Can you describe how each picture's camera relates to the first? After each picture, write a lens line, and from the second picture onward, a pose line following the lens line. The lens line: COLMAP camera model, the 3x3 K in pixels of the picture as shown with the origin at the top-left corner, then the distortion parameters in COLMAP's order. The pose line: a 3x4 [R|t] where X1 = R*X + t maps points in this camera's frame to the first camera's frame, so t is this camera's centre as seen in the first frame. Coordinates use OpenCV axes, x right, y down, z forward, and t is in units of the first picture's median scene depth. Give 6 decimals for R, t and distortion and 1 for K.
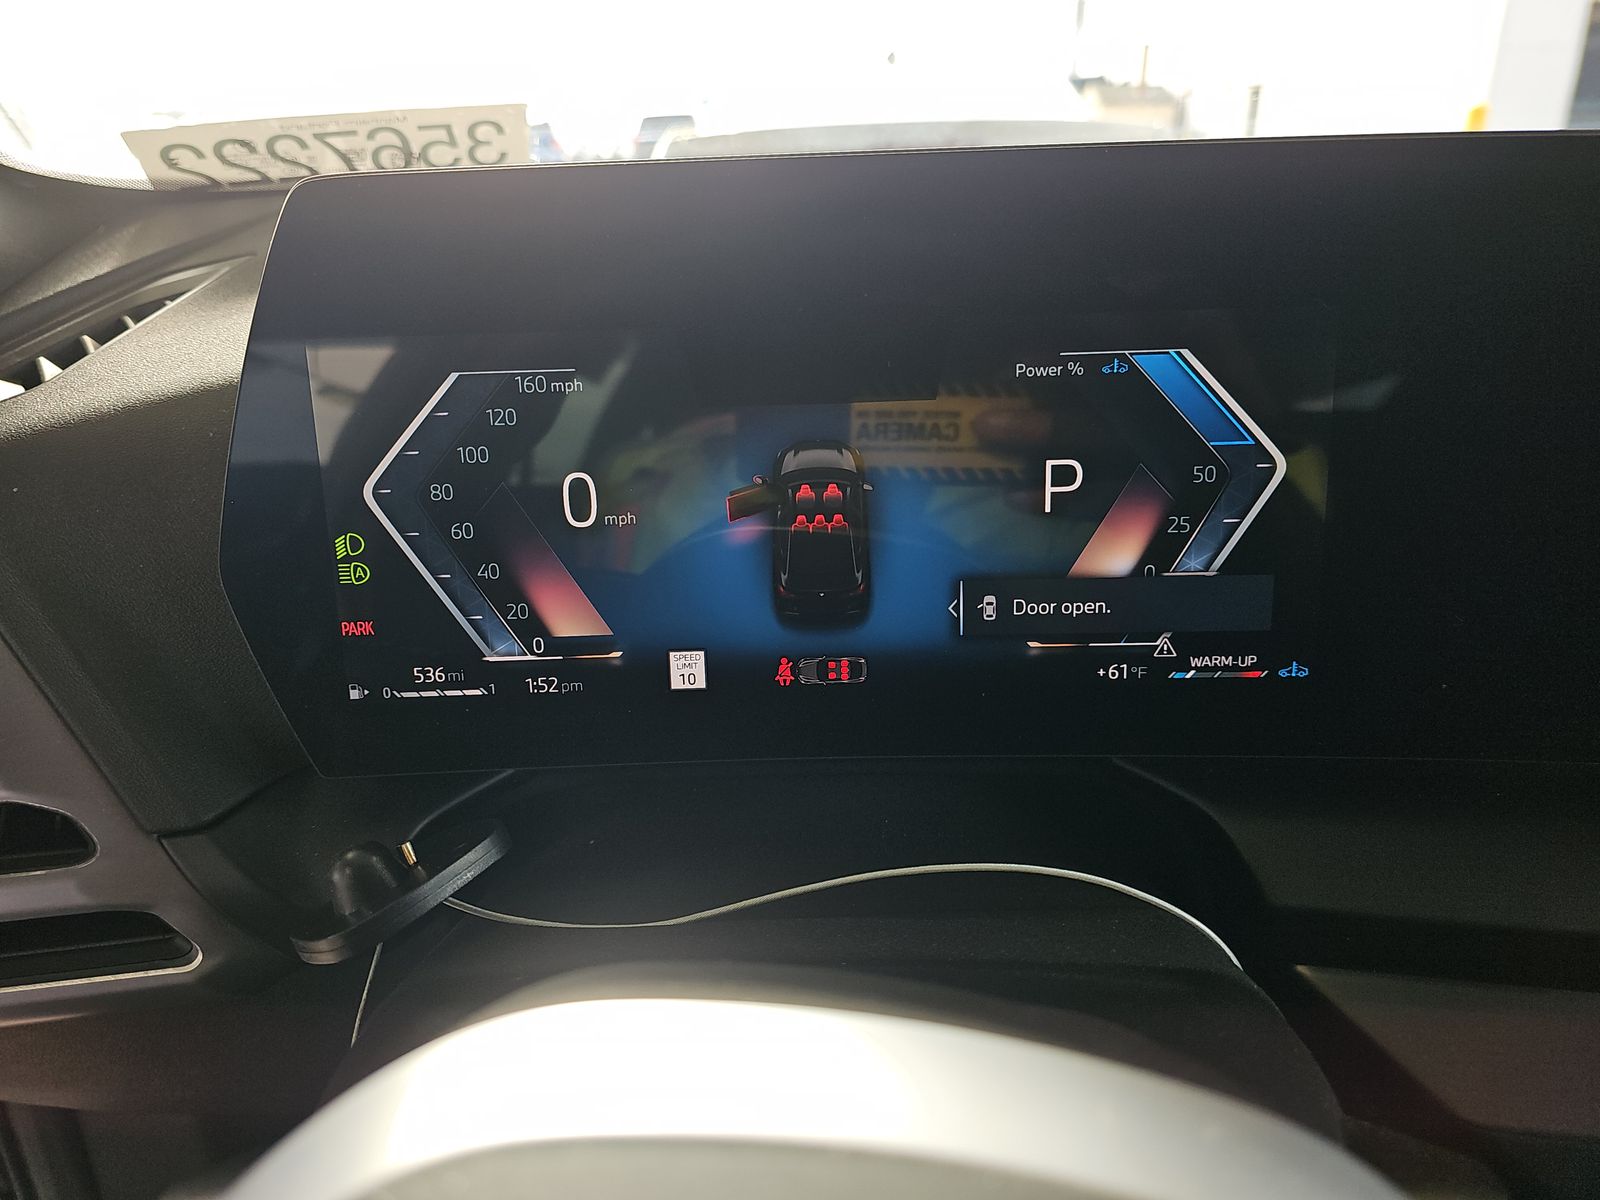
lens RADIAL K [[1066.0, 0, 791.5], [0, 1066.0, 610.5], [0, 0, 1]] dist [0.009584, -0.020466]
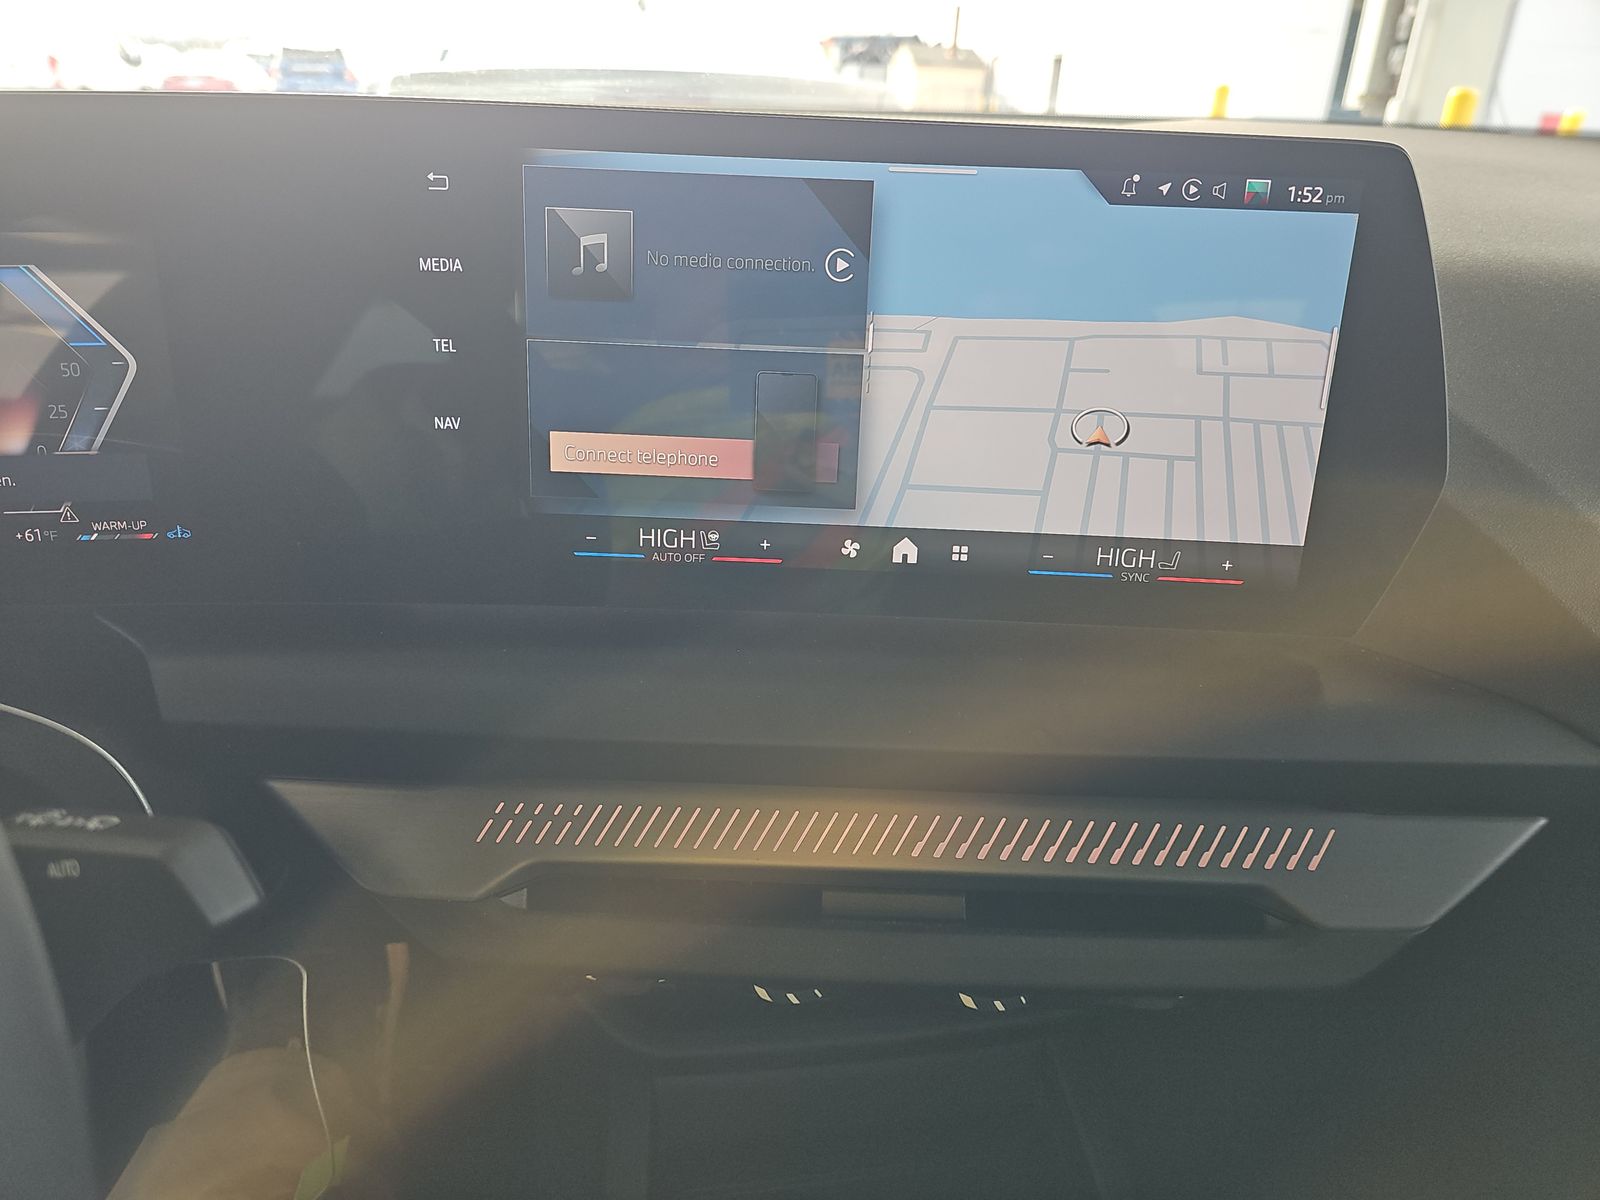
lens RADIAL K [[1066.0, 0, 763.3], [0, 1066.0, 627.8], [0, 0, 1]] dist [0.009584, -0.020466]
pose [[0.989907, -0.014848, 0.140942, 0.961792], [0.007328, 0.998529, 0.053721, 0.104209], [-0.141532, -0.052146, 0.988559, -0.323800]]
